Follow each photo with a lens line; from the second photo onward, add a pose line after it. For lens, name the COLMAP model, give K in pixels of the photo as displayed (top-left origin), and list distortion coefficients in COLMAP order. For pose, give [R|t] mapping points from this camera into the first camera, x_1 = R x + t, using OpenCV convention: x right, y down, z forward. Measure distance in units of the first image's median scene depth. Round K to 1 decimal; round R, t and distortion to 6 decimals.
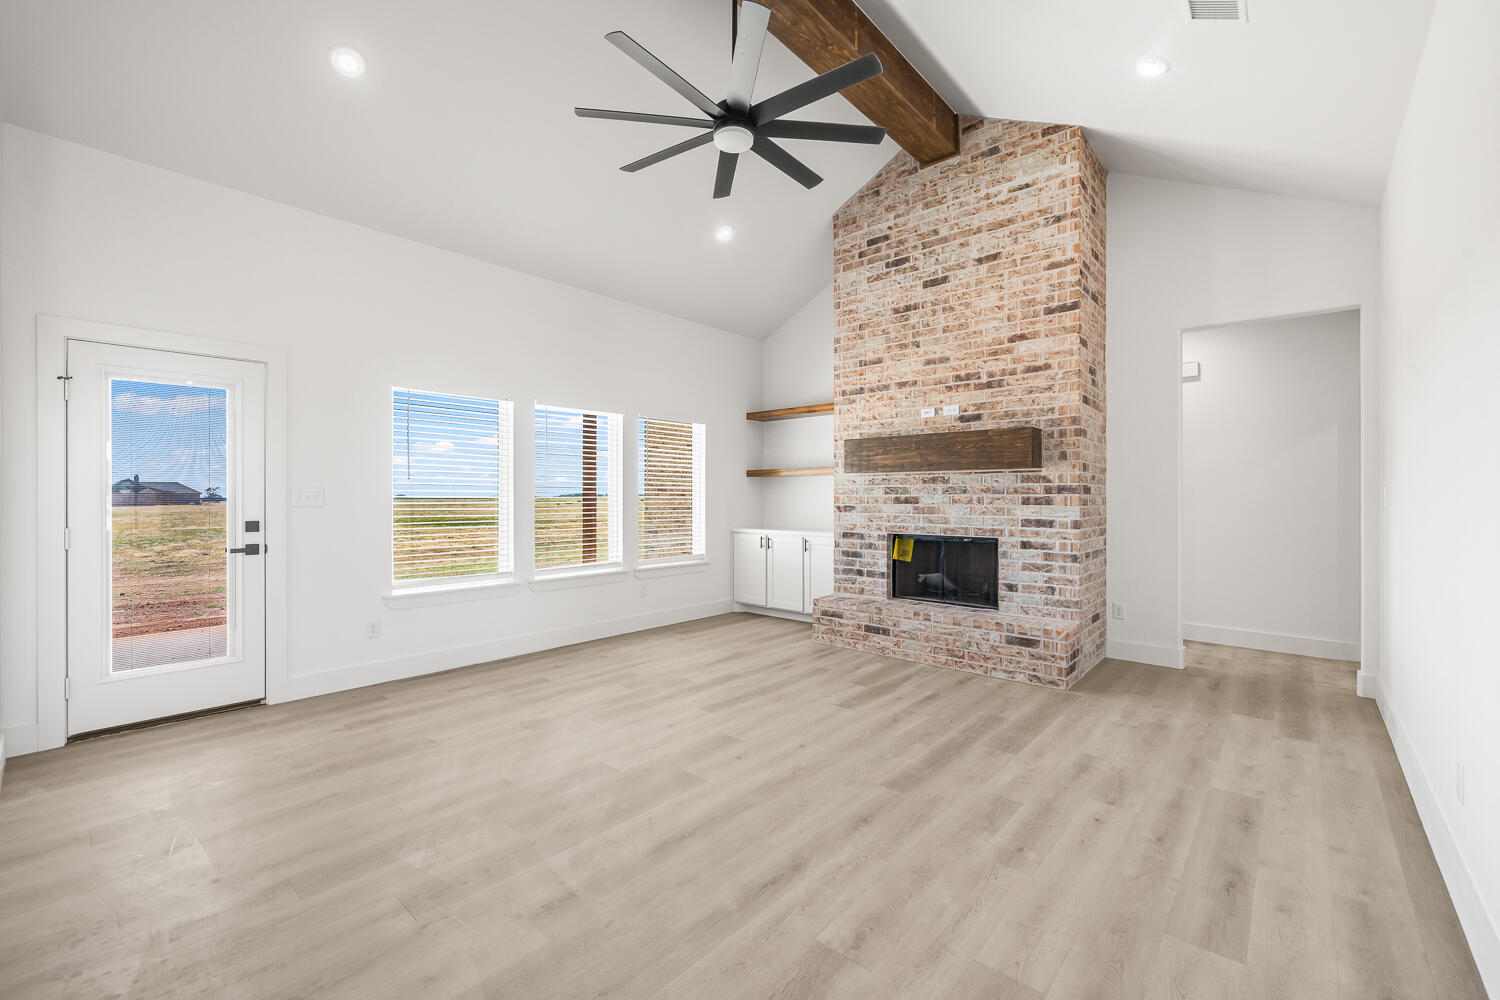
lens RADIAL K [[623.8, 0, 739.4], [0, 623.8, 495.3], [0, 0, 1]] dist [-0.002111, 0.001744]
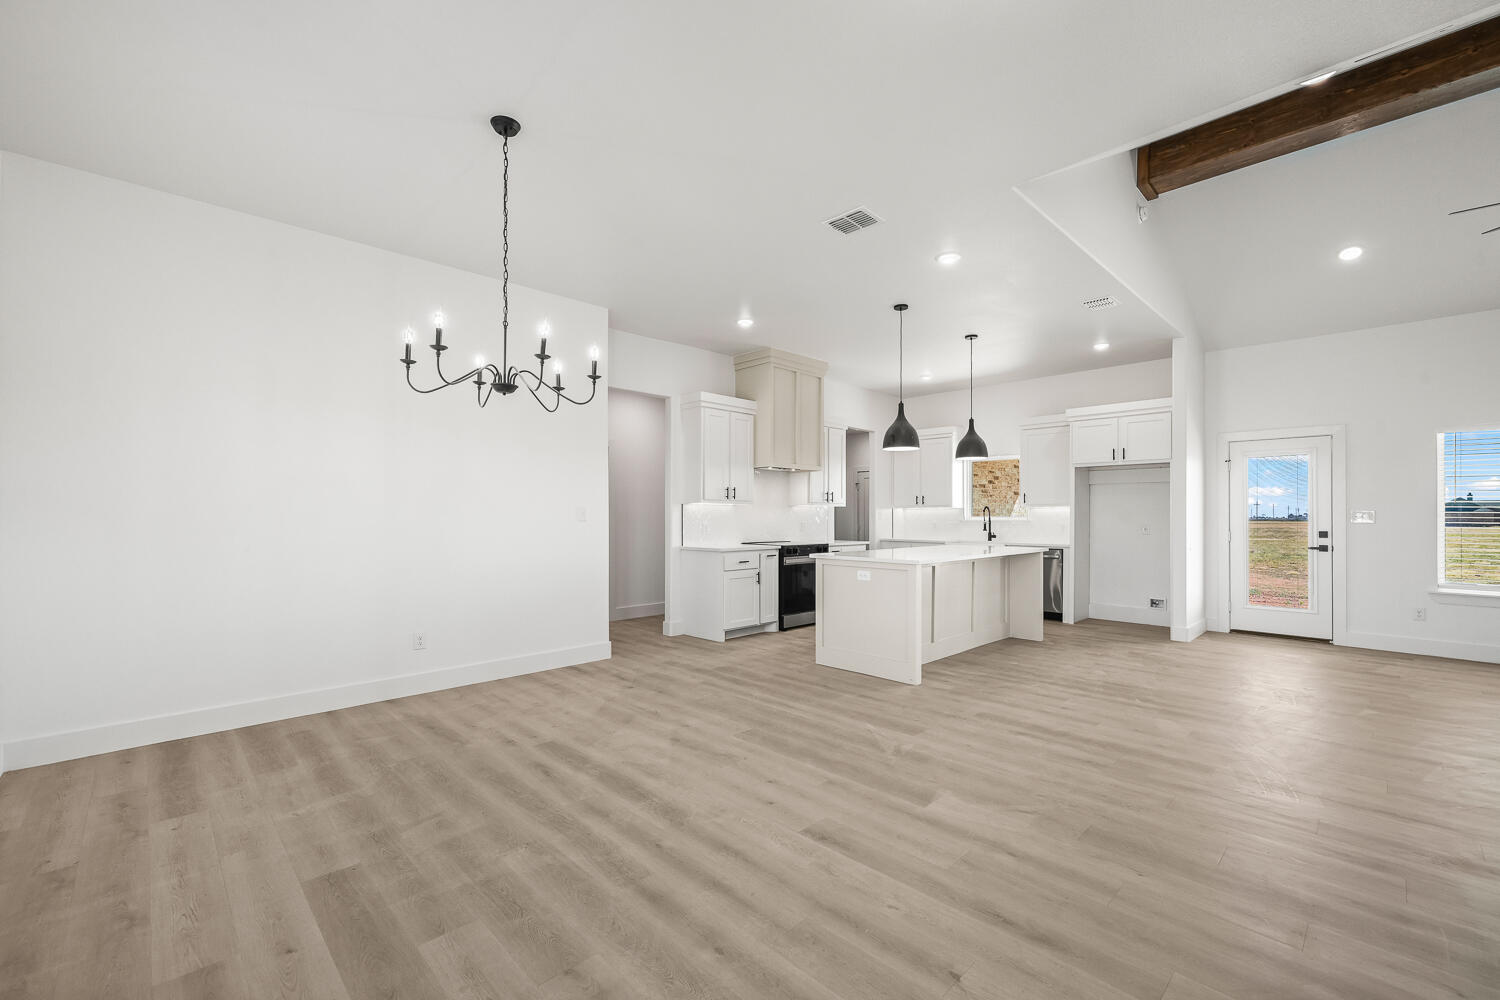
lens RADIAL K [[623.8, 0, 749.9], [0, 623.8, 514.4], [0, 0, 1]] dist [-0.002111, 0.001744]
pose [[-0.064444, -0.002035, -0.997919, 0.799177], [-0.000396, 0.999998, -0.002013, -0.000337], [0.997921, 0.000265, -0.064445, -0.345593]]
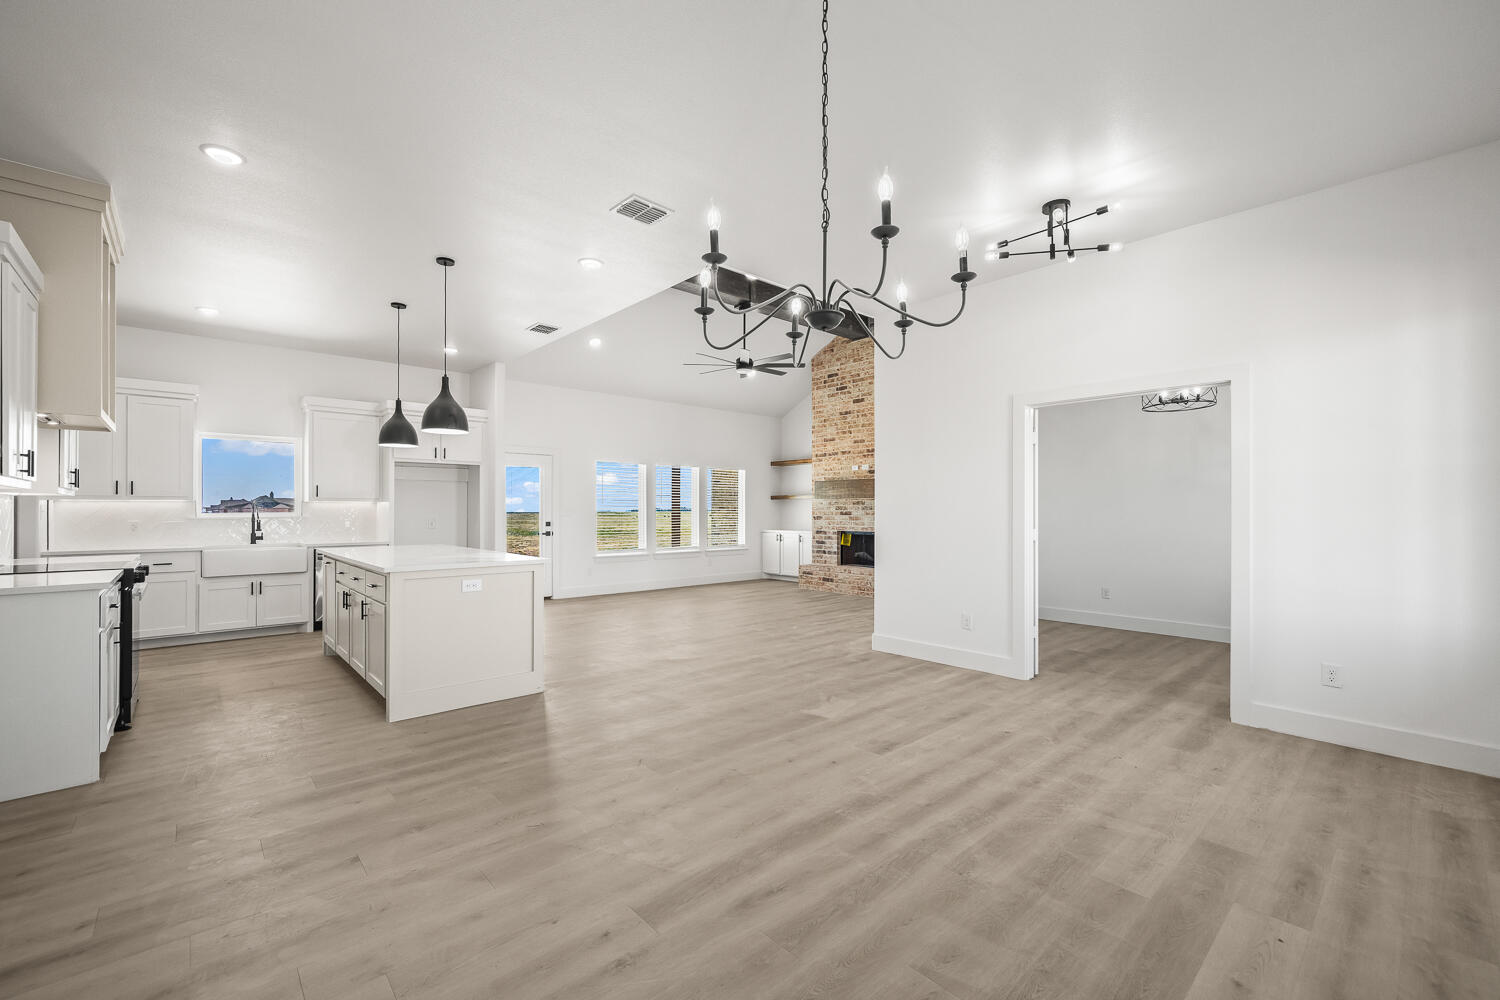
lens RADIAL K [[623.8, 0, 738.2], [0, 623.8, 506.6], [0, 0, 1]] dist [-0.002111, 0.001744]
pose [[0.993639, -0.001552, -0.112606, 0.175445], [0.000979, 0.999986, -0.005148, -0.003229], [0.112612, 0.005005, 0.993626, -1.057879]]
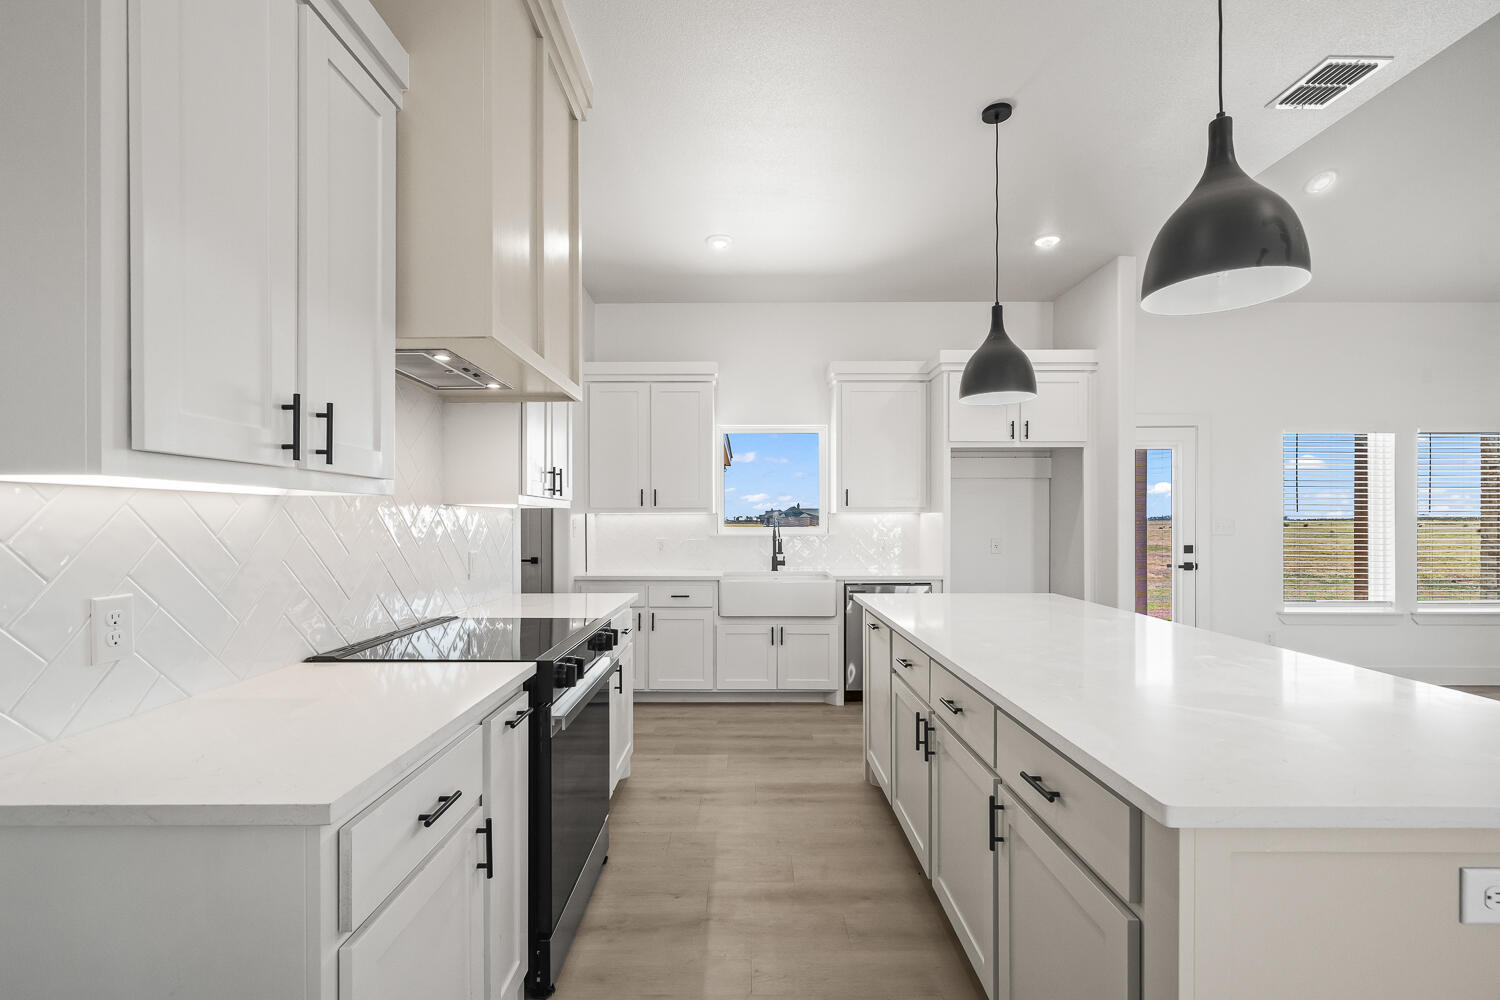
lens RADIAL K [[642.1, 0, 740.5], [0, 642.1, 521.1], [0, 0, 1]] dist [-0.005490, 0.002953]
pose [[0.663833, 0.000207, -0.747881, -0.314271], [0.002581, 0.999993, 0.002568, -0.013850], [0.747876, -0.003635, 0.663828, -0.528012]]
